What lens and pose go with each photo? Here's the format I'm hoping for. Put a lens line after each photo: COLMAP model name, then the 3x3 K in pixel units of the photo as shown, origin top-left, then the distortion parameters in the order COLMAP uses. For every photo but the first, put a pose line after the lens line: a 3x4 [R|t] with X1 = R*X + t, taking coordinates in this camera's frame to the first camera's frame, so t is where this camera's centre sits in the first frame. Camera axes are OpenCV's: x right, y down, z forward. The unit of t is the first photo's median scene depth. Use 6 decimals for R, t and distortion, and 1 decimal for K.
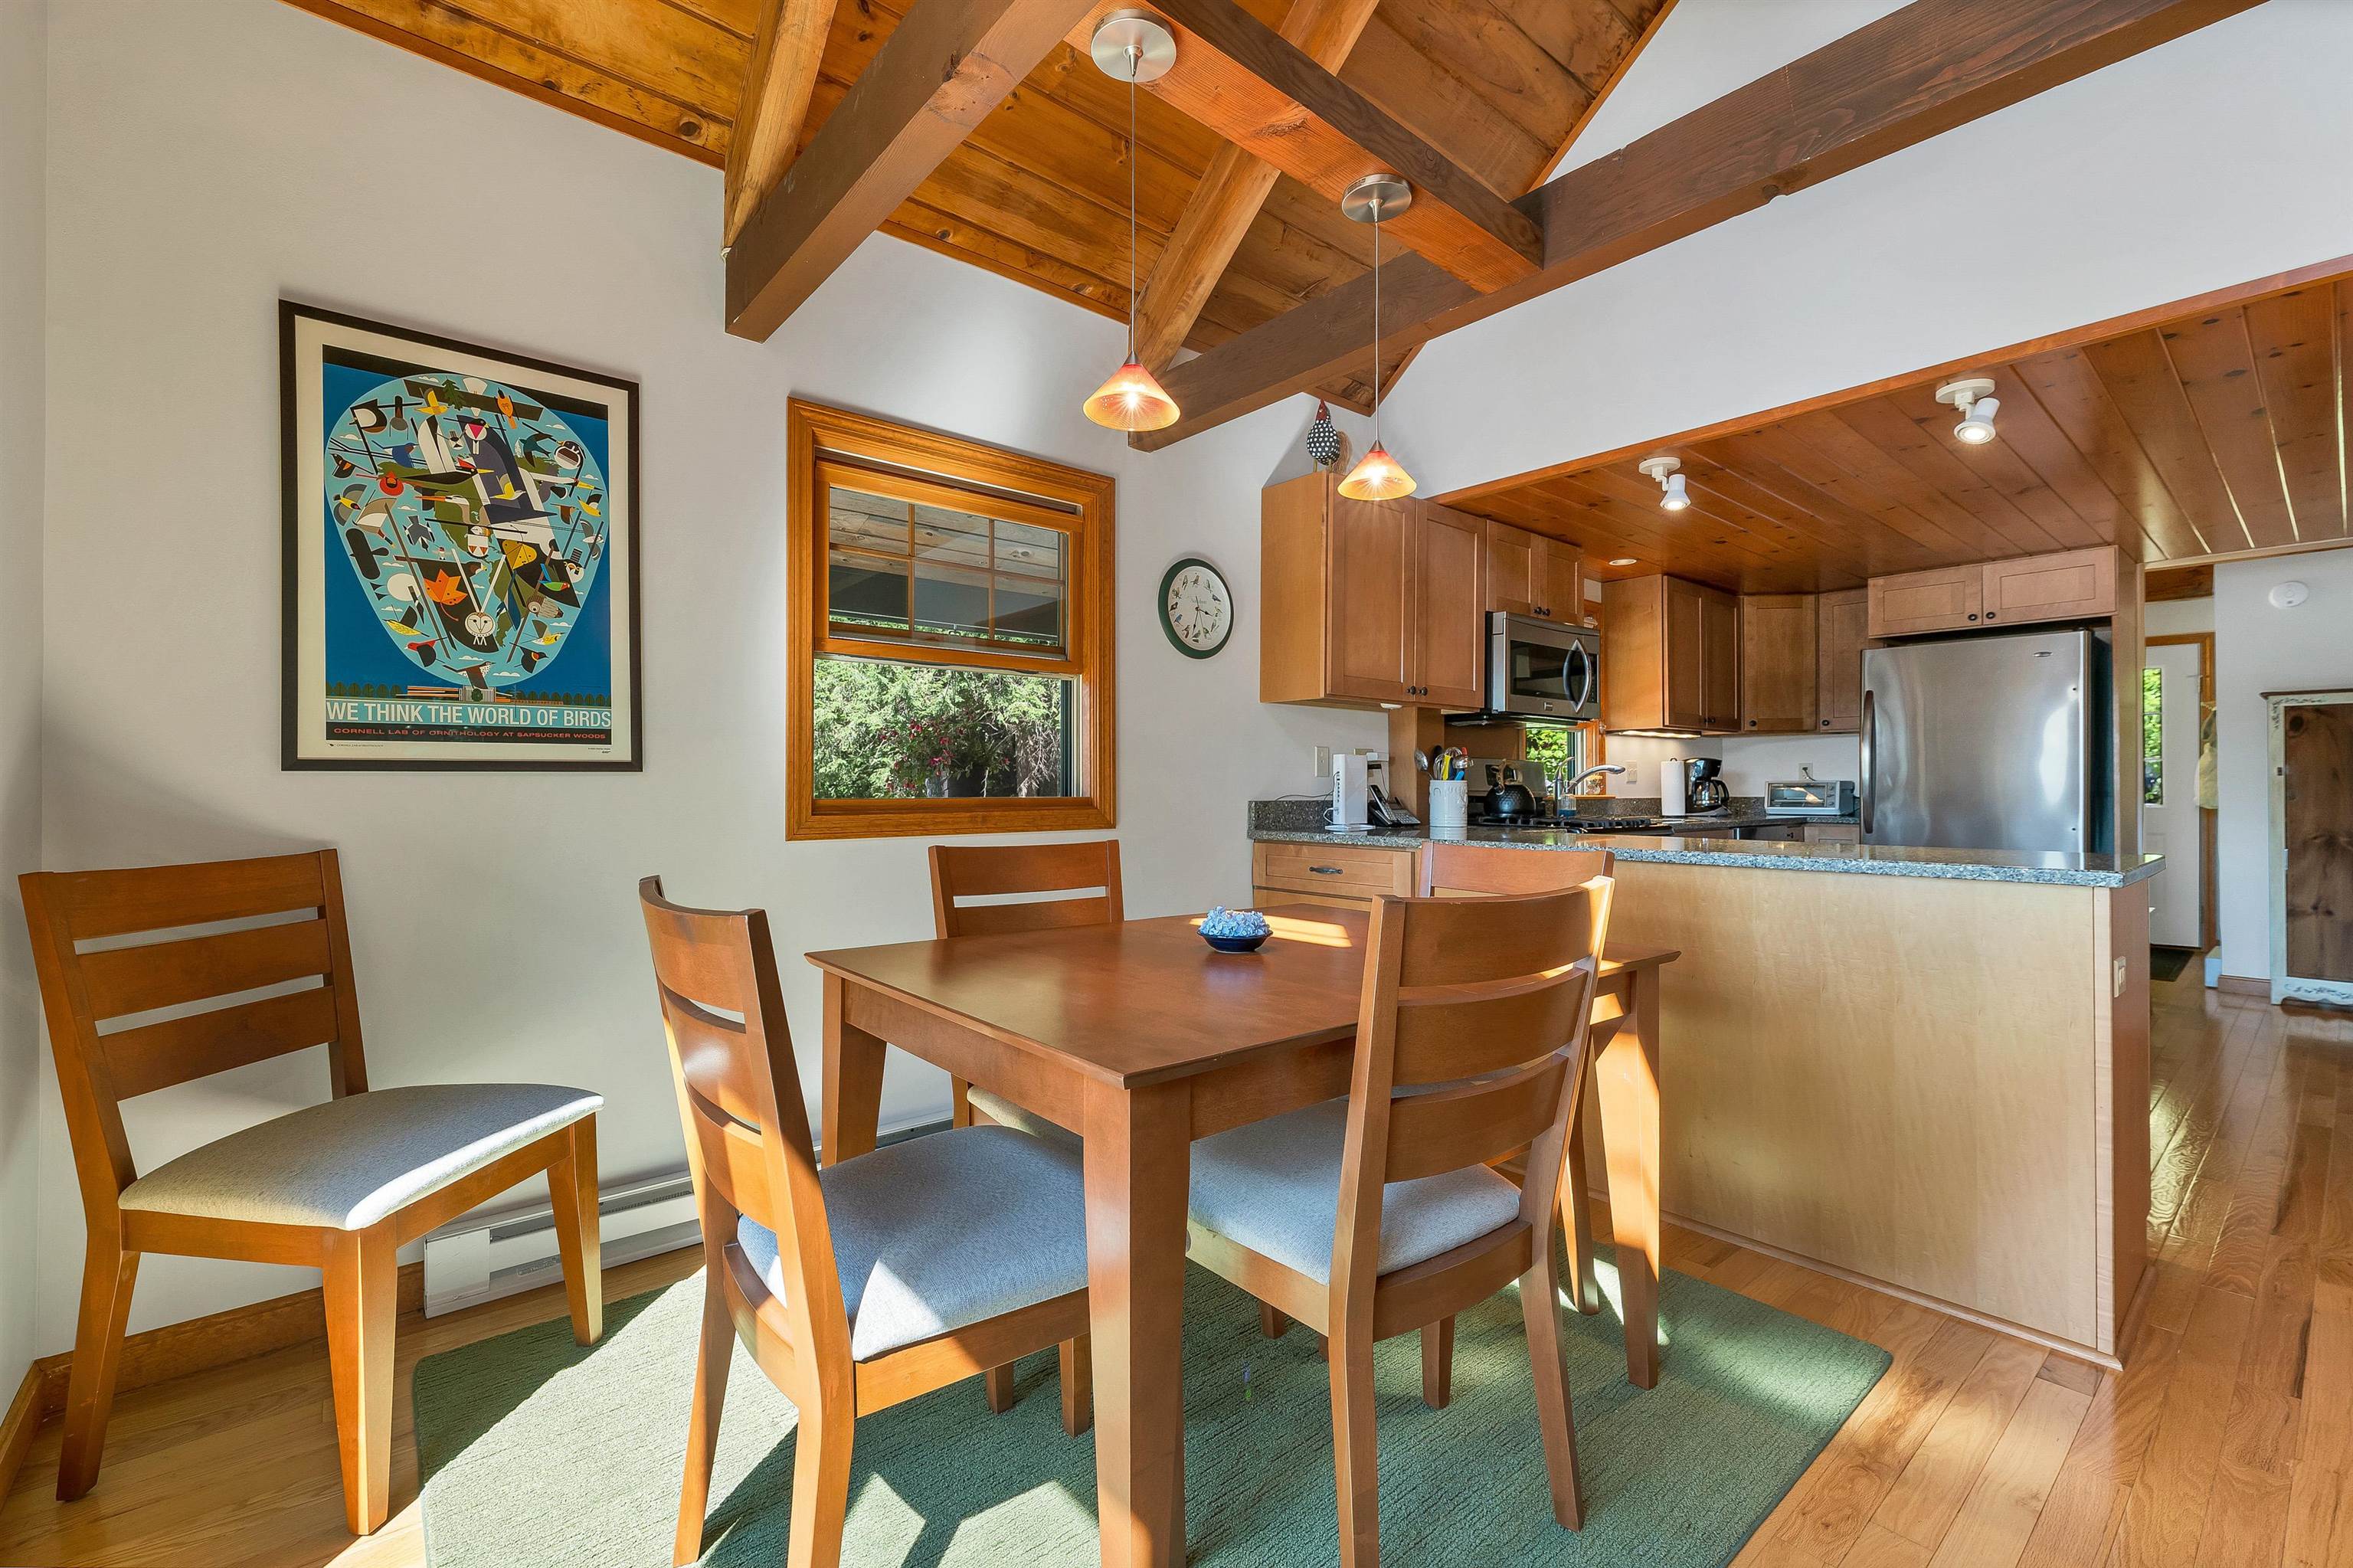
lens RADIAL K [[981.5, 0, 1170.7], [0, 981.5, 780.1], [0, 0, 1]] dist [0.000964, 0.000203]
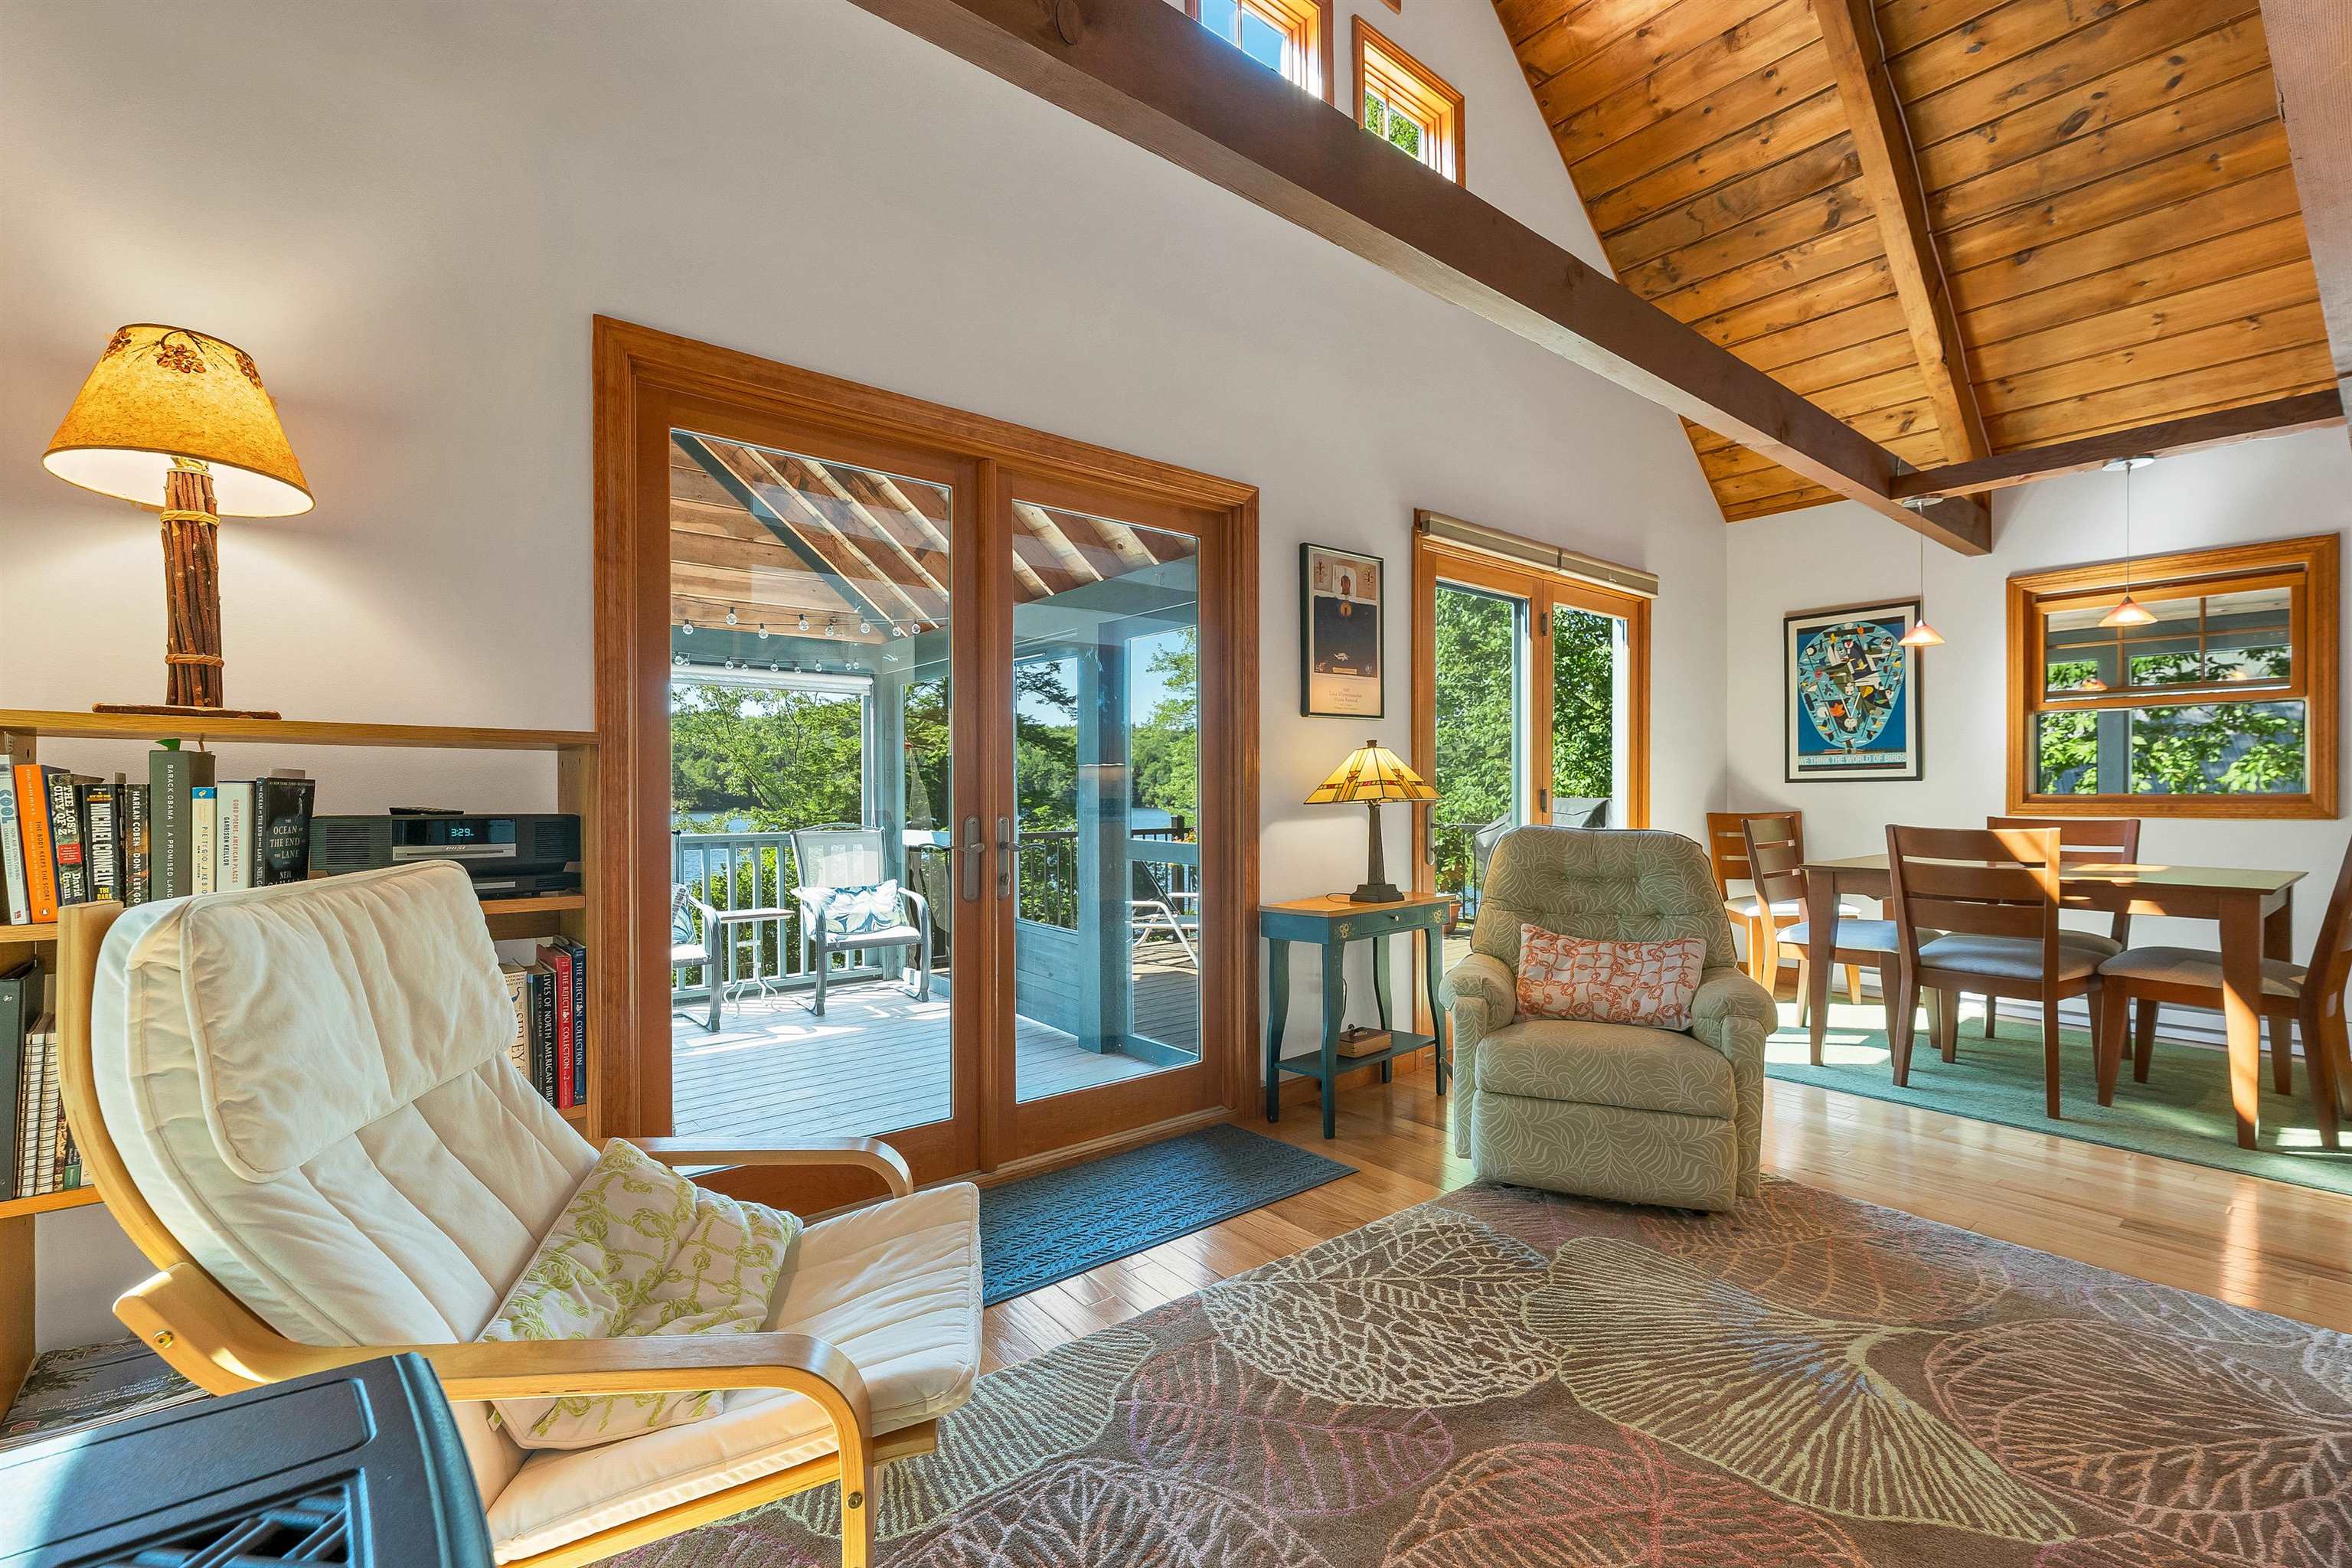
lens RADIAL K [[1018.1, 0, 1173.4], [0, 1018.1, 799.2], [0, 0, 1]] dist [0.001656, -0.000019]
pose [[-0.019577, 0.007611, -0.999779, 1.789657], [0.012691, 0.999892, 0.007364, -0.006055], [0.999728, -0.012544, -0.019672, -0.617886]]
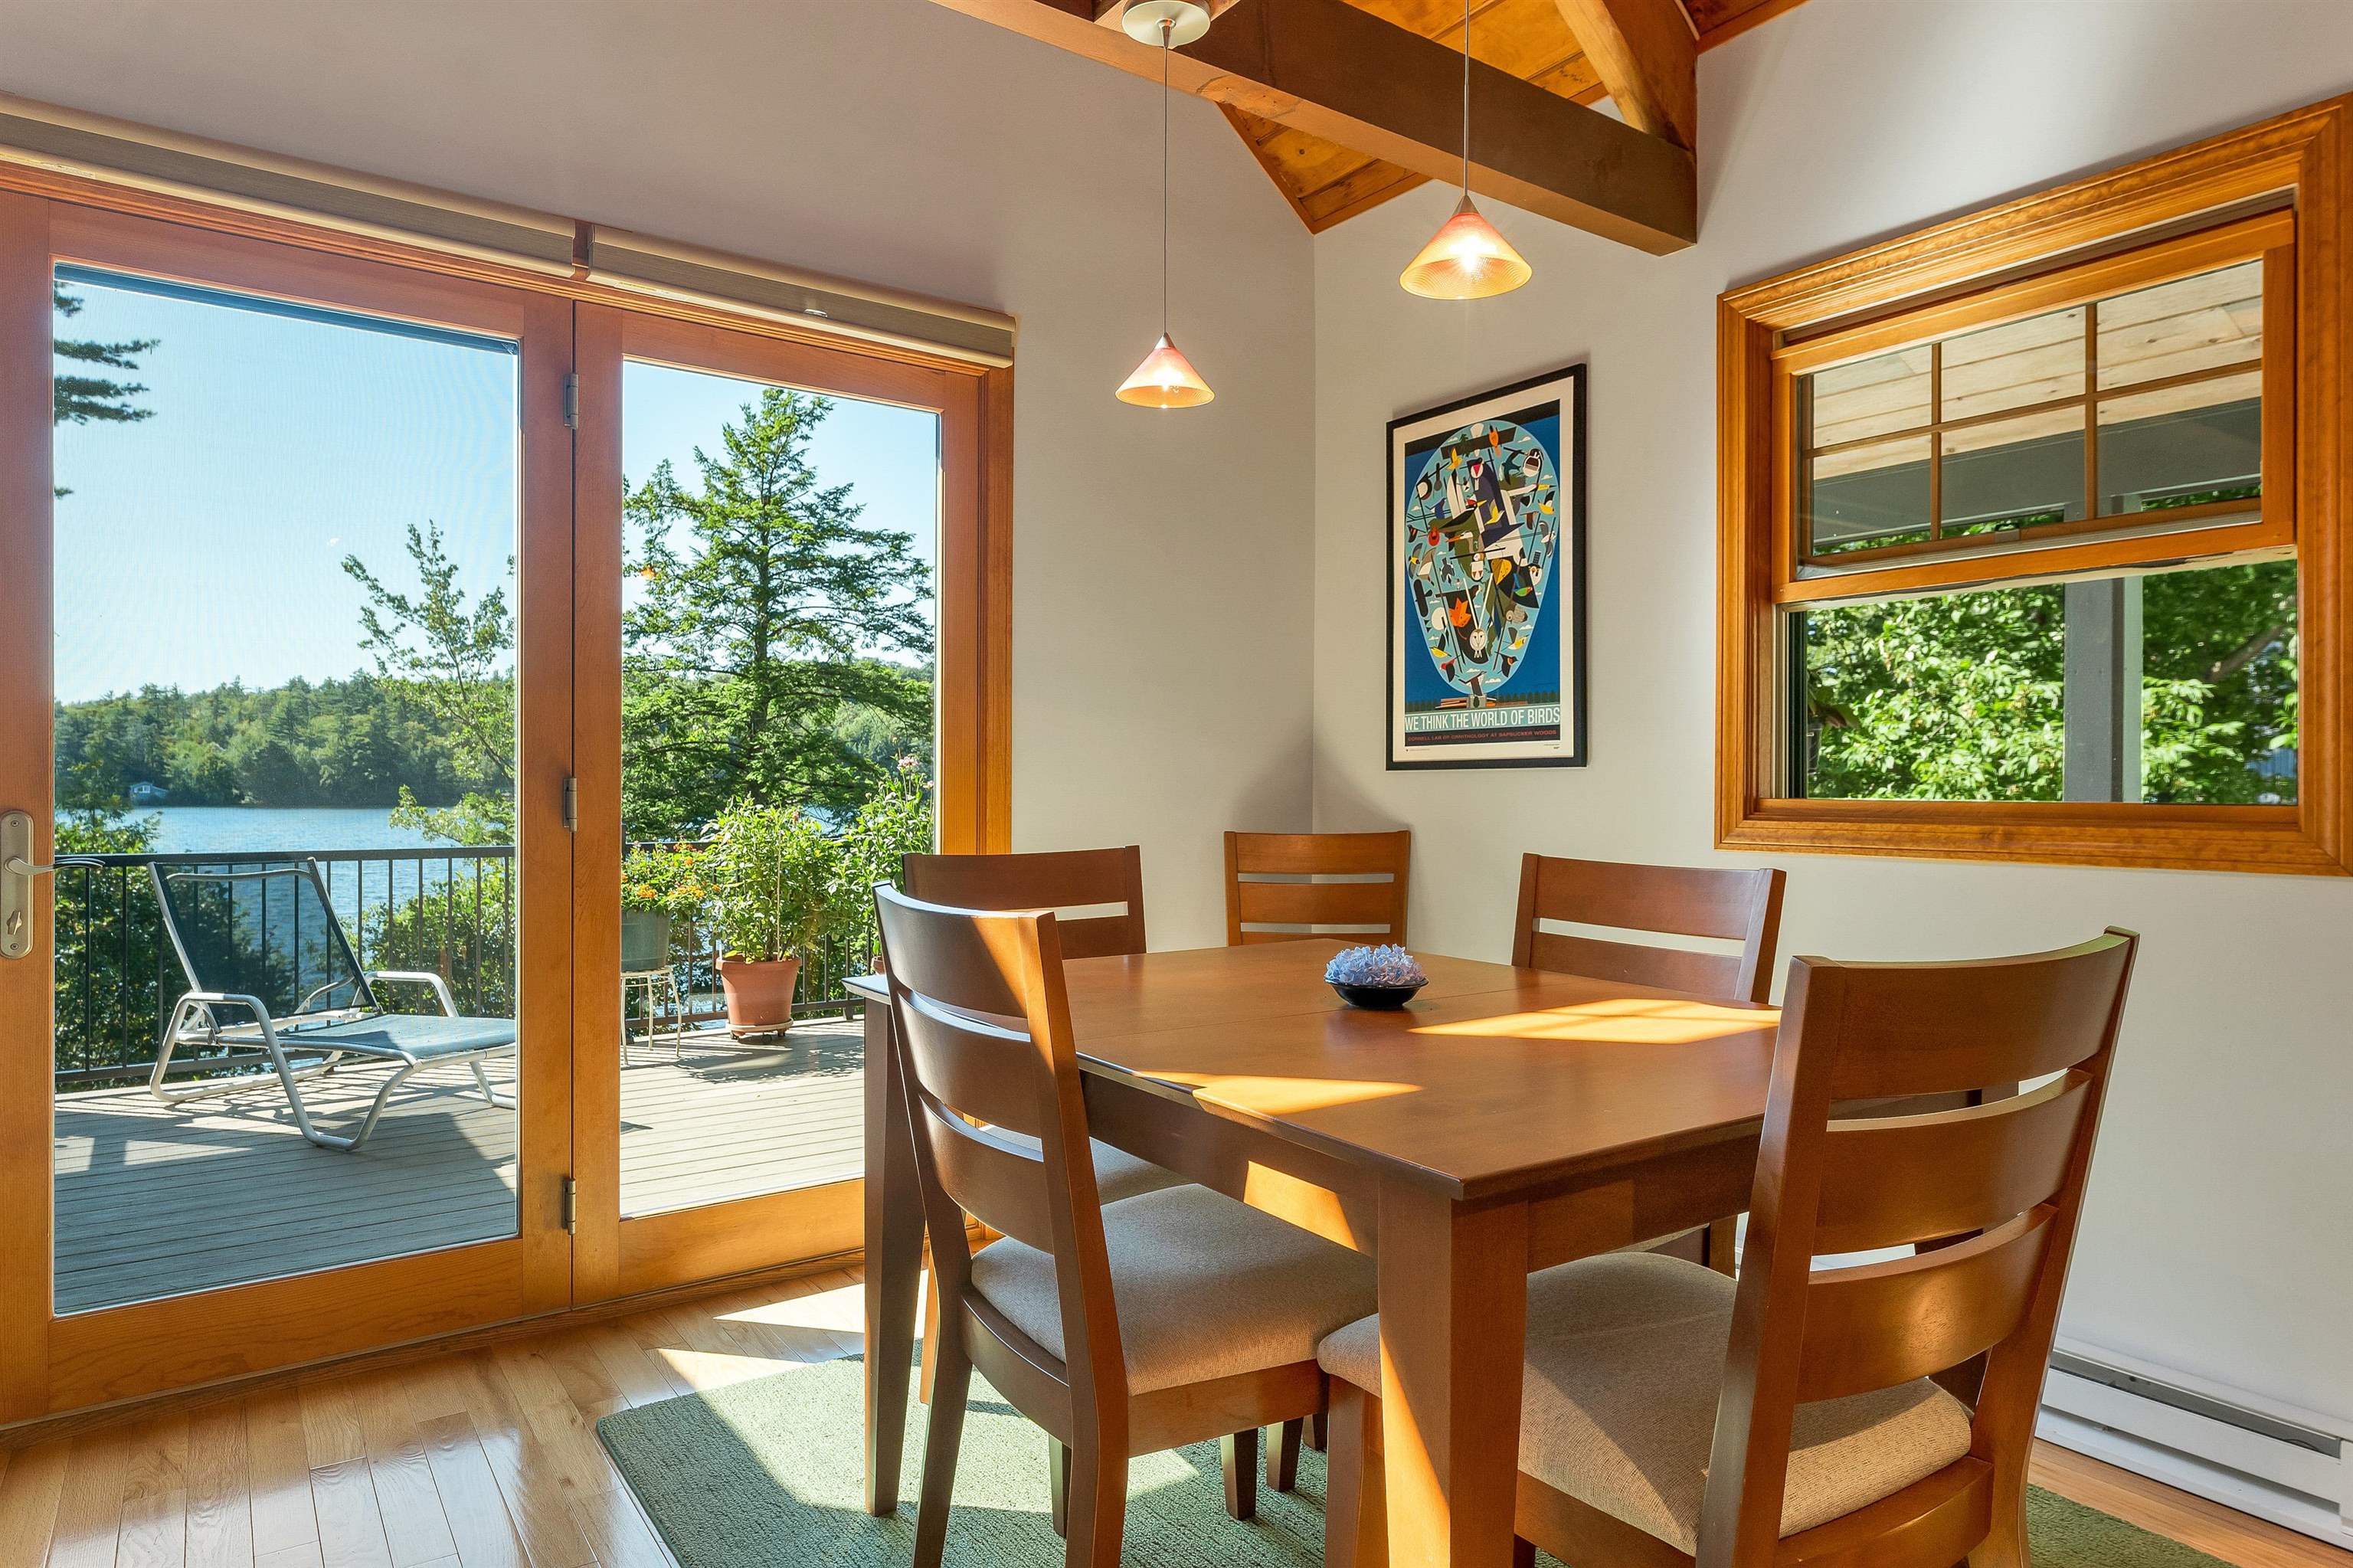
lens RADIAL K [[1410.4, 0, 1176.5], [0, 1410.4, 784.0], [0, 0, 1]] dist [-0.001228, 0.002204]
pose [[-0.085768, -0.000752, -0.996315, 0.899851], [0.004547, 0.999989, -0.001146, 0.008345], [0.996305, -0.004629, -0.085764, 0.749125]]
